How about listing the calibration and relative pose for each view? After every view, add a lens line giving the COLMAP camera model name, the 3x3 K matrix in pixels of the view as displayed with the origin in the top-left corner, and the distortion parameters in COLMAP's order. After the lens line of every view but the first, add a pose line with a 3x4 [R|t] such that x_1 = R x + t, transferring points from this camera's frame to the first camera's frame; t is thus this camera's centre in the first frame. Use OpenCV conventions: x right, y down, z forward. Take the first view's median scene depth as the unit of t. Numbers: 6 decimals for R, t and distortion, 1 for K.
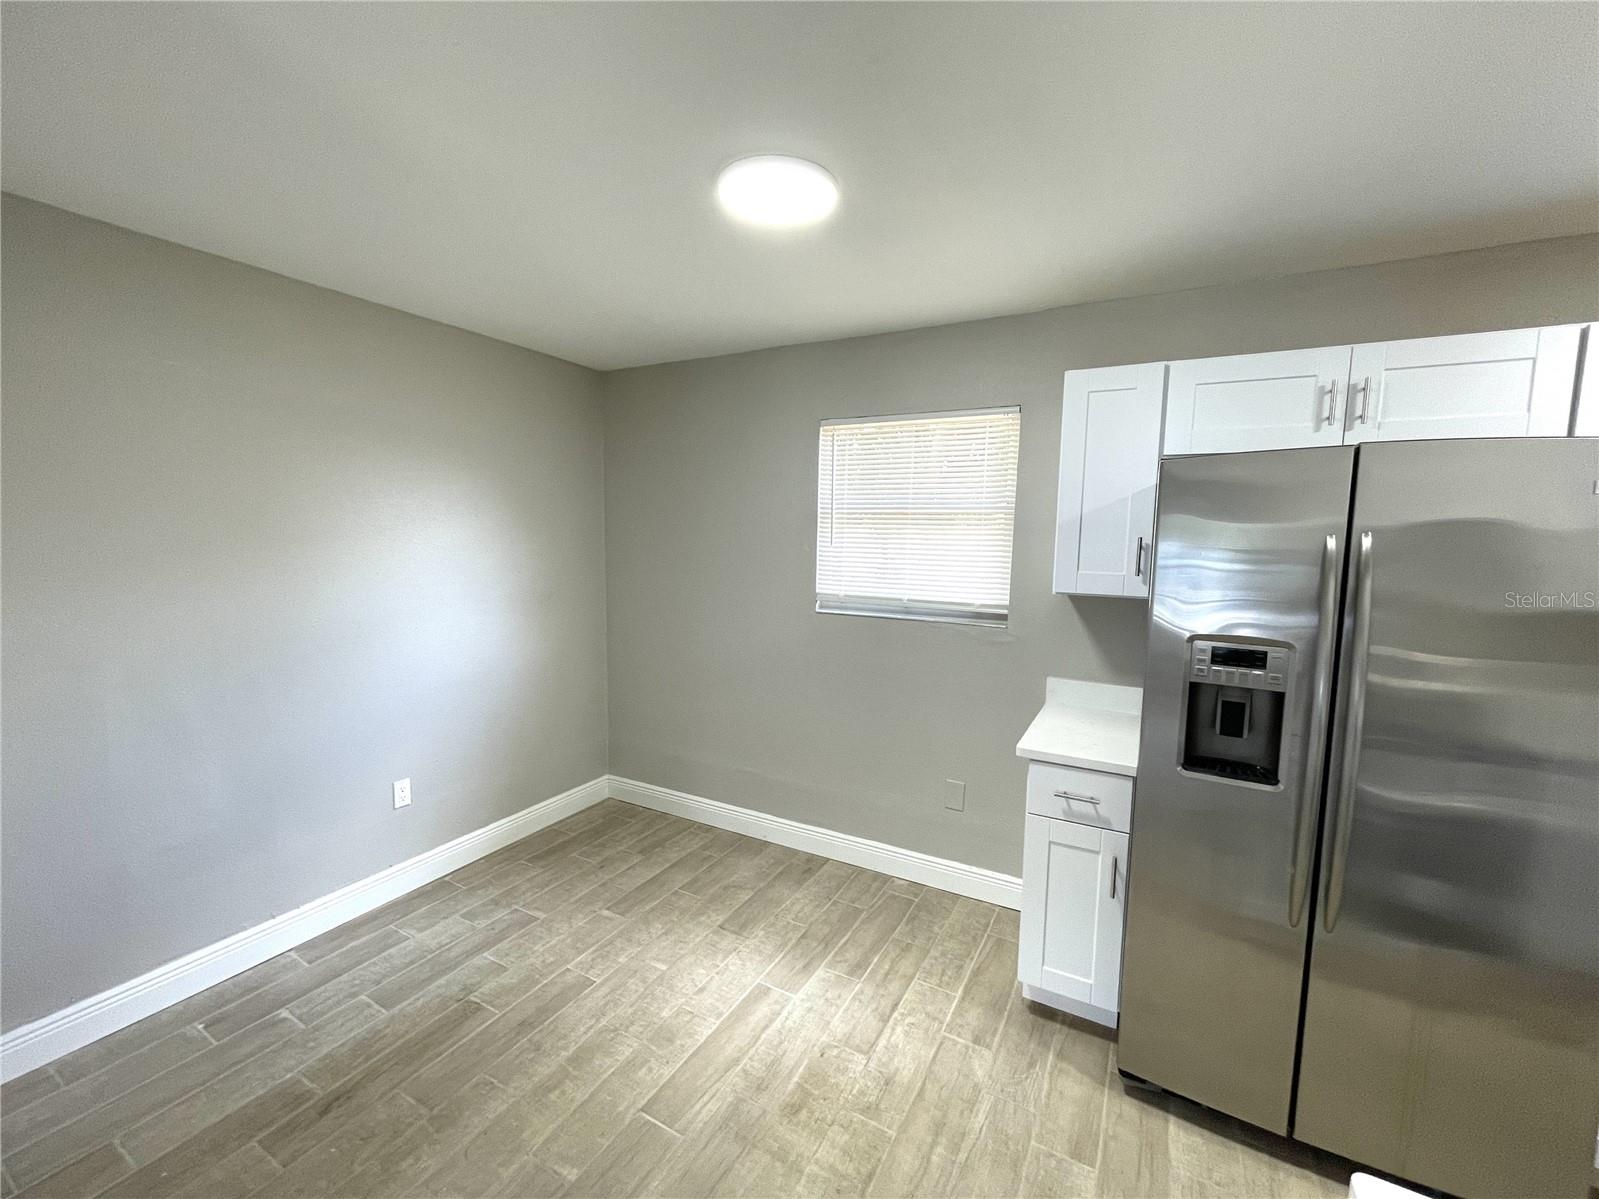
lens RADIAL K [[654.9, 0, 788.1], [0, 654.9, 601.1], [0, 0, 1]] dist [-0.000167, 0.000820]
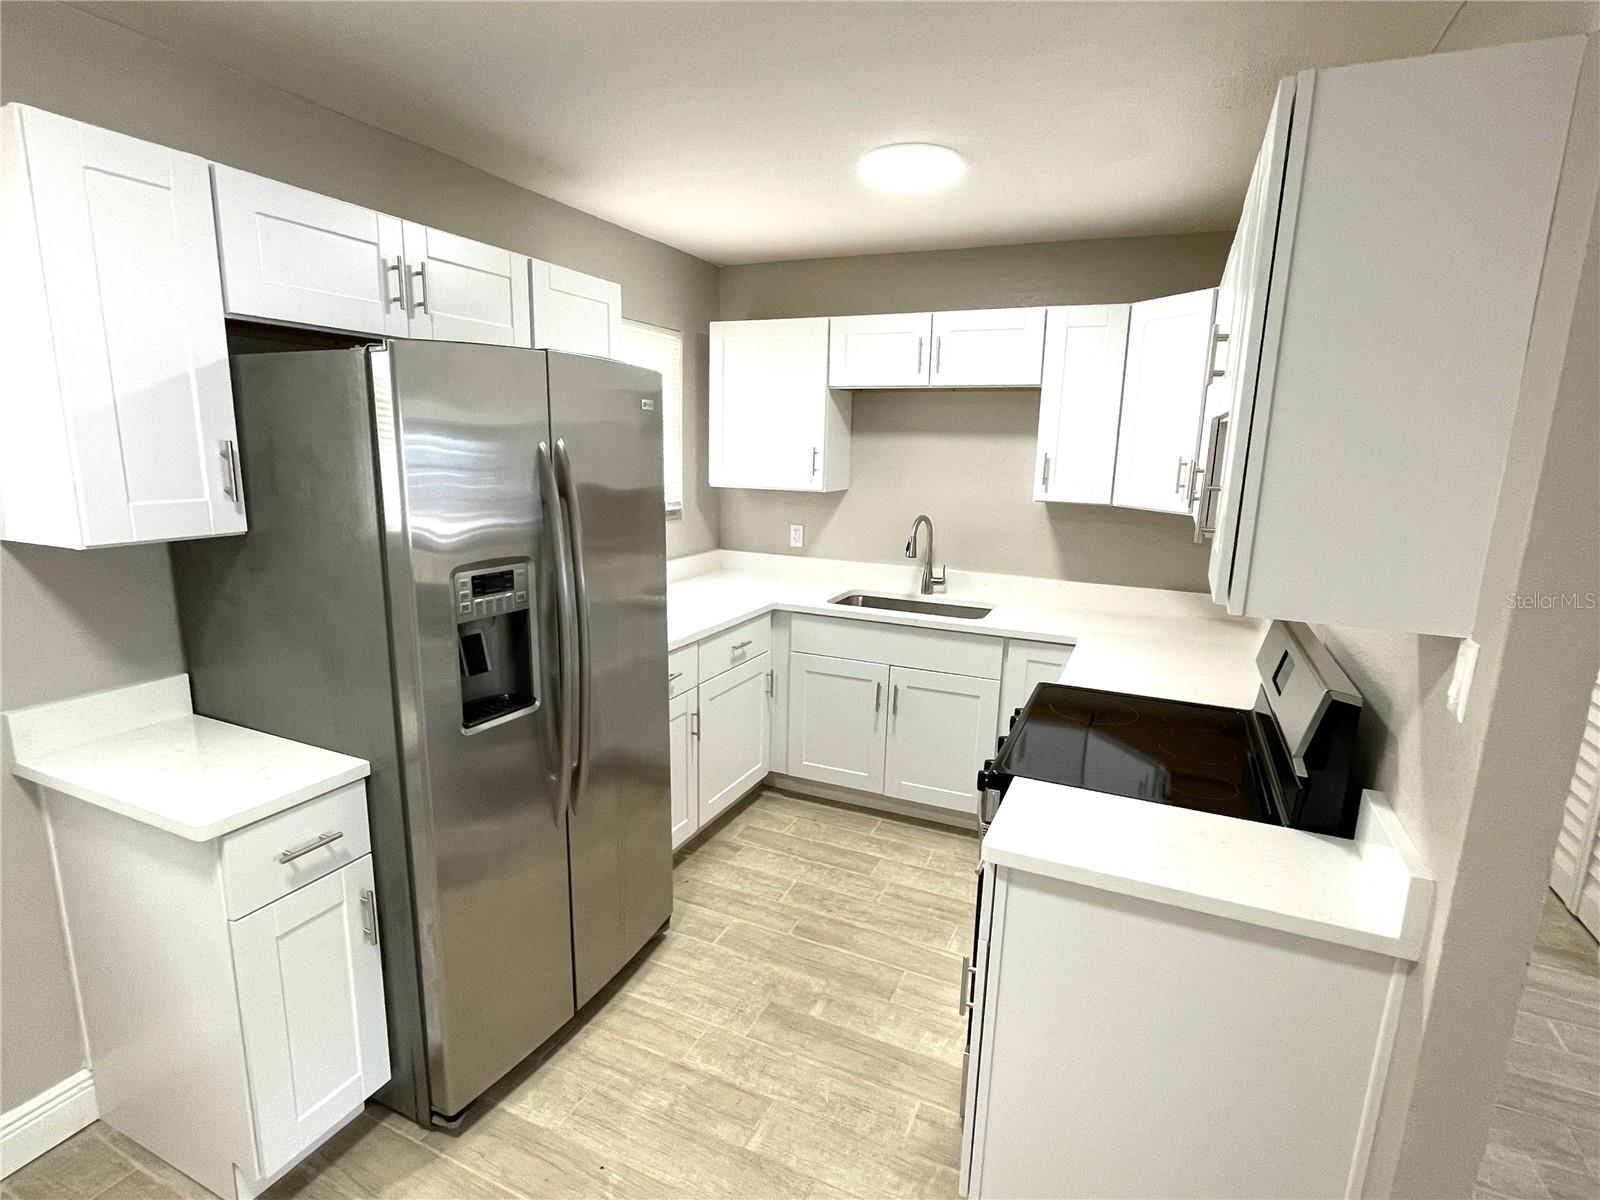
lens RADIAL K [[819.2, 0, 794.4], [0, 819.2, 607.1], [0, 0, 1]] dist [0.005724, 0.000384]
pose [[-0.078392, -0.218908, 0.972591, -0.353300], [0.084815, 0.970592, 0.225294, -0.080205], [-0.993308, 0.100152, -0.057520, 0.551436]]
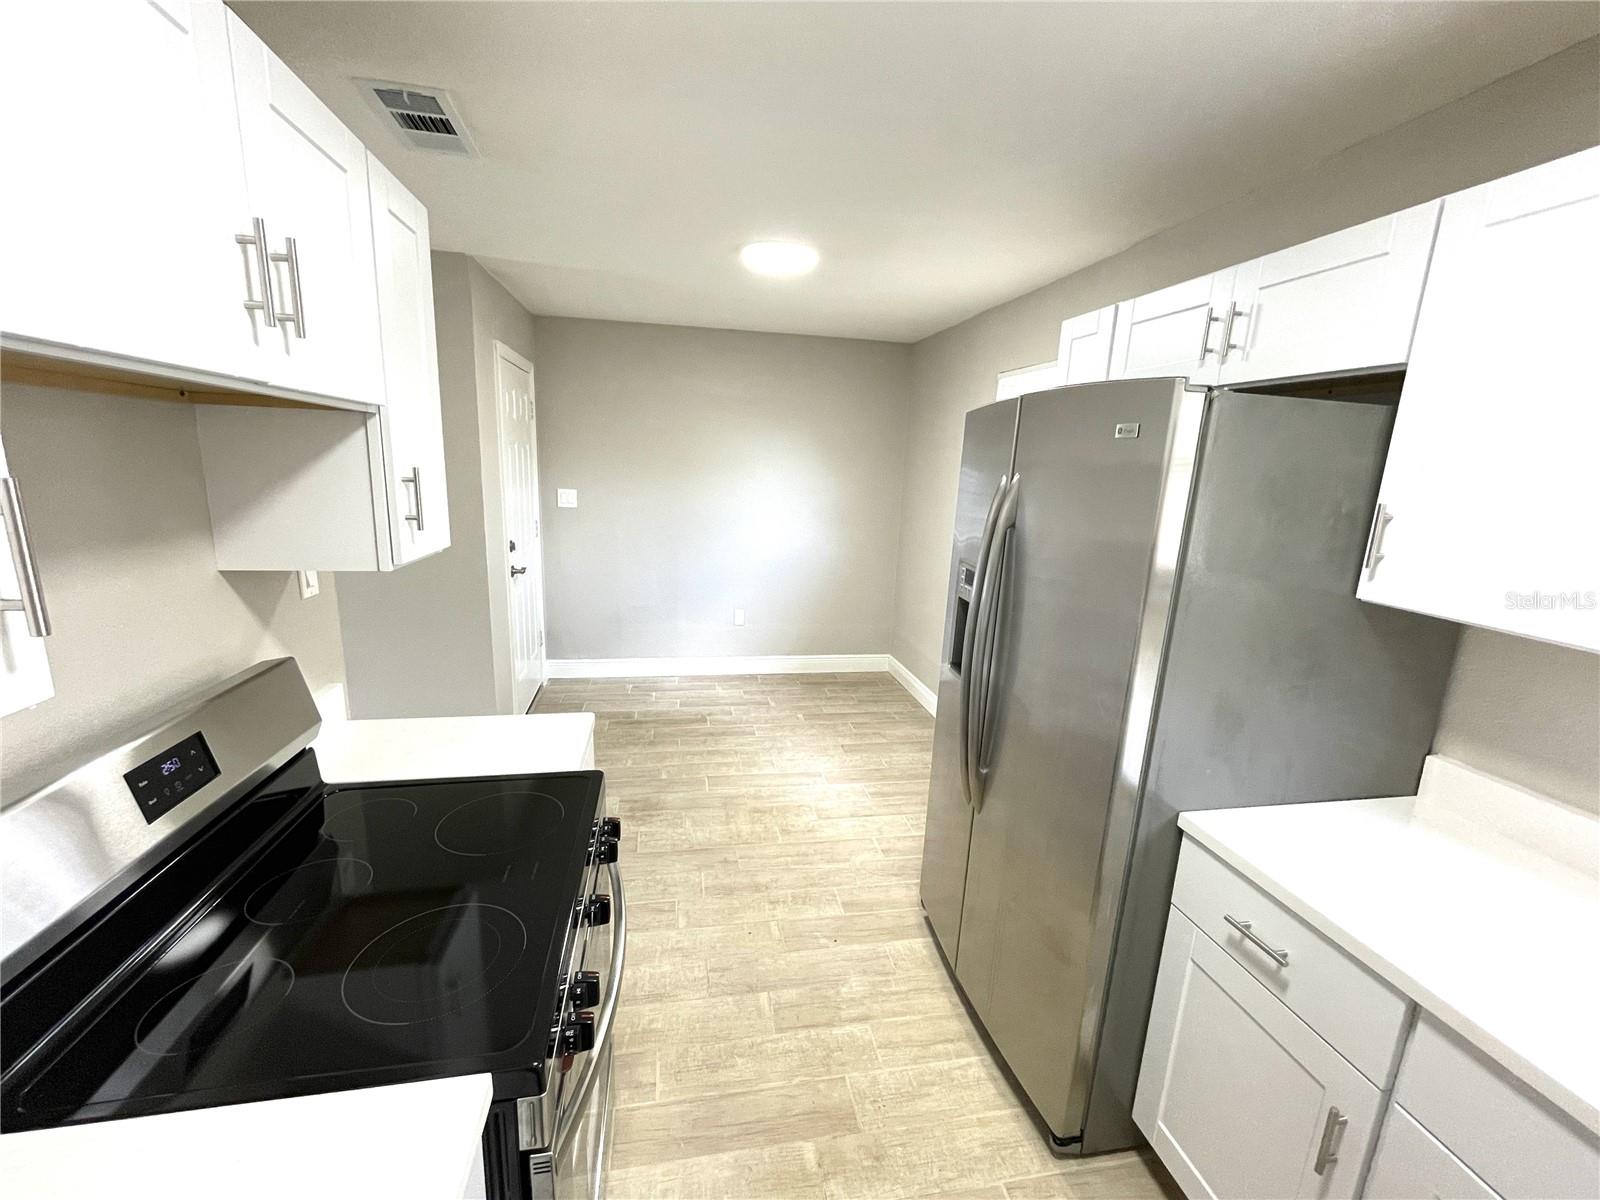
lens RADIAL K [[655.4, 0, 794.6], [0, 655.4, 603.2], [0, 0, 1]] dist [-0.000167, 0.000820]
pose [[0.636377, 0.176473, -0.750920, 1.158591], [-0.112681, 0.984304, 0.135828, 0.004132], [0.763104, -0.001823, 0.646273, -0.019917]]
